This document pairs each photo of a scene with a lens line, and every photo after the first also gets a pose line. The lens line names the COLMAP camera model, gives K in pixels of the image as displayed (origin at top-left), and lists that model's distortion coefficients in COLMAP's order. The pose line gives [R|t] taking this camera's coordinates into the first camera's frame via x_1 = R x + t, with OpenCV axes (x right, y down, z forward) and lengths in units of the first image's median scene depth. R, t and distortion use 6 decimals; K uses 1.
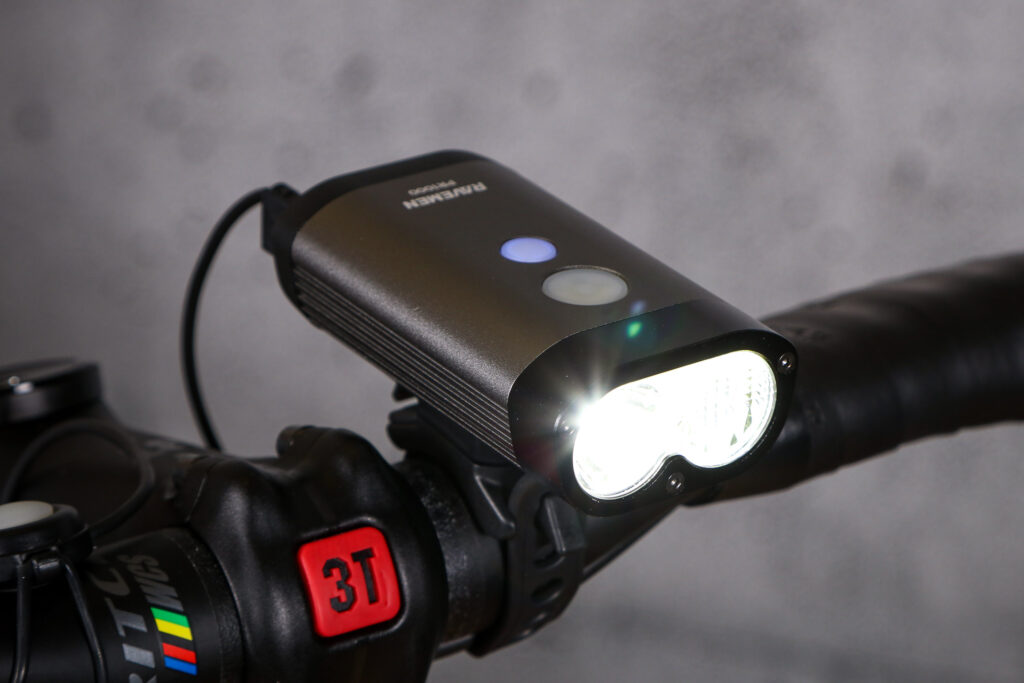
lens RADIAL K [[3872.4, 0, 504.5], [0, 3872.4, 344.6], [0, 0, 1]] dist [0.263408, 0.000000]
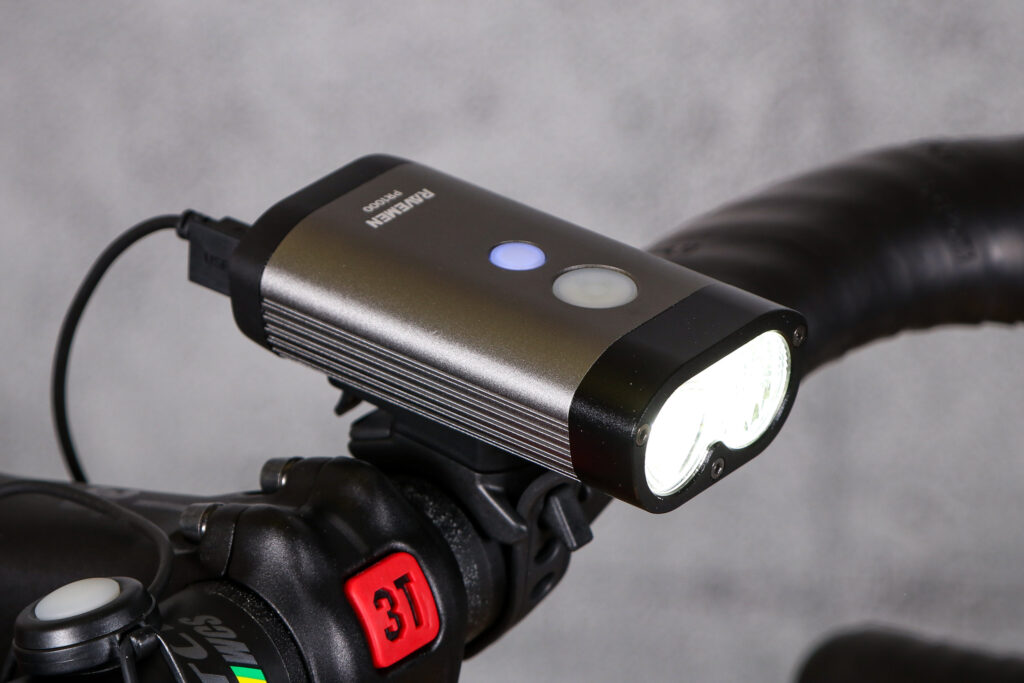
lens RADIAL K [[5282.6, 0, 513.0], [0, 5282.6, 341.2], [0, 0, 1]] dist [-0.028469, 0.000000]
pose [[0.952207, -0.137377, 0.272819, -0.372967], [0.121331, 0.989780, 0.074927, -0.105840], [-0.280324, -0.038244, 0.959143, -0.314408]]
